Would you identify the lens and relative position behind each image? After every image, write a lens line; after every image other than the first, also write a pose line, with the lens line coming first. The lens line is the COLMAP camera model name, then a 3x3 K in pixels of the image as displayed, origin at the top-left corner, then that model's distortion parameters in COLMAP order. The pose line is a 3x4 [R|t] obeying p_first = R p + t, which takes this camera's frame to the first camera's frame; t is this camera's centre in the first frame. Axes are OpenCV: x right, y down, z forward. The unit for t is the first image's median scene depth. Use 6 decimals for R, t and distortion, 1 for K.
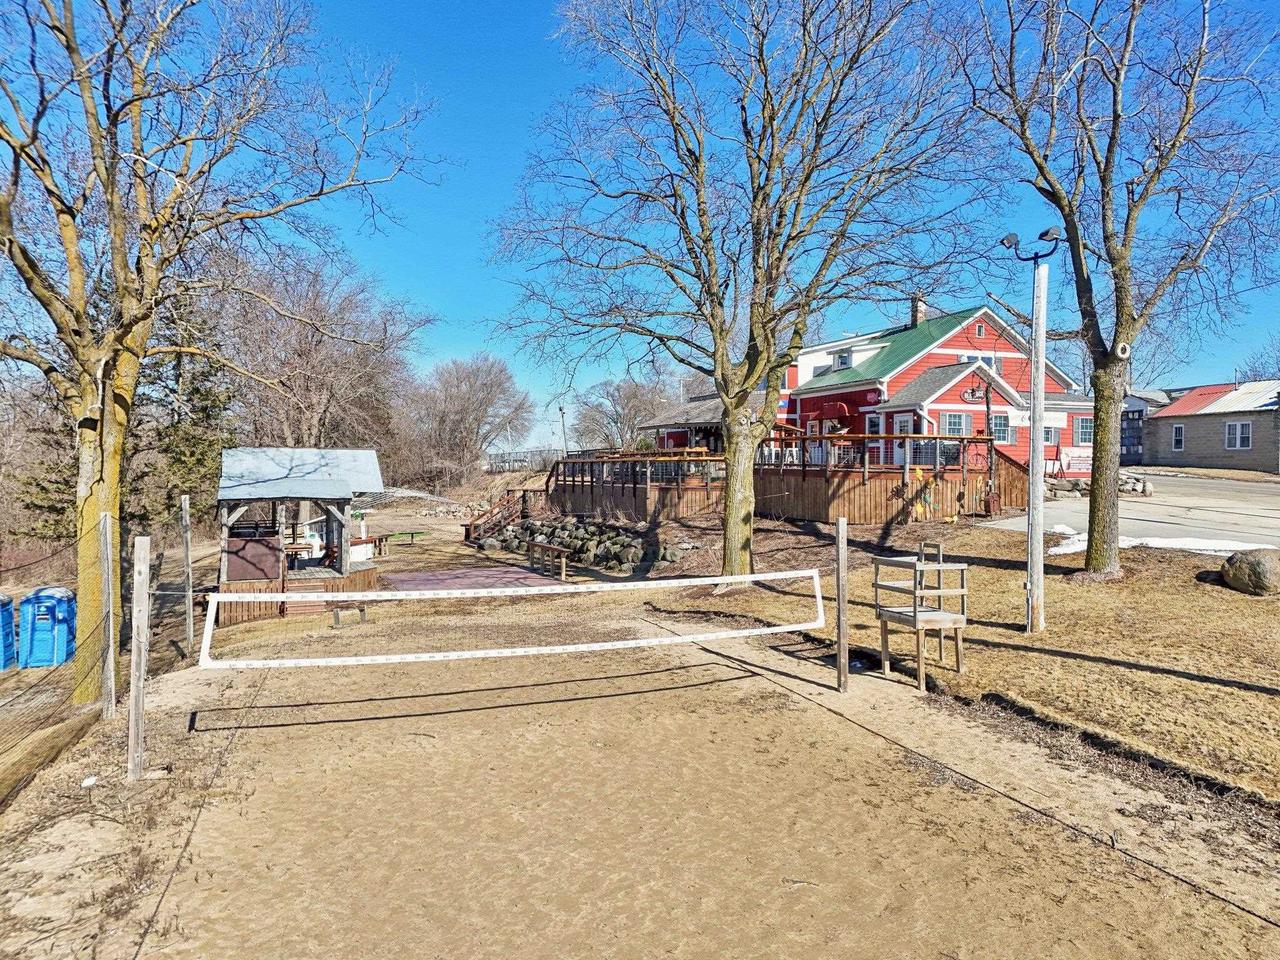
lens RADIAL K [[953.5, 0, 647.6], [0, 953.5, 471.8], [0, 0, 1]] dist [0.106473, -0.046892]
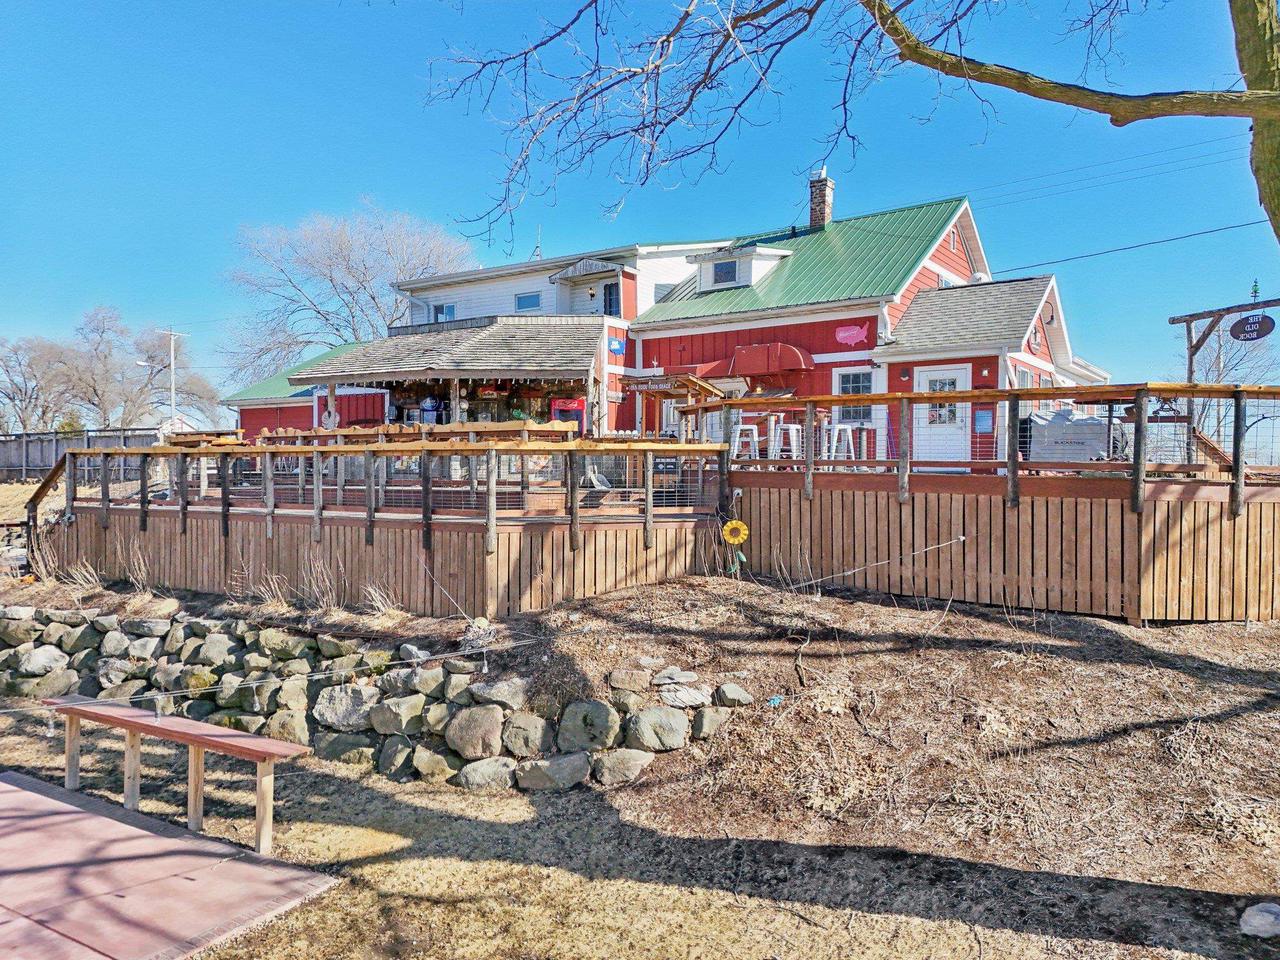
lens RADIAL K [[953.5, 0, 647.6], [0, 953.5, 471.8], [0, 0, 1]] dist [0.106473, -0.046892]
pose [[0.840276, 0.001217, 0.542158, -0.125964], [-0.000404, 0.999999, -0.001620, -0.002362], [-0.542159, 0.001142, 0.840275, 0.560392]]
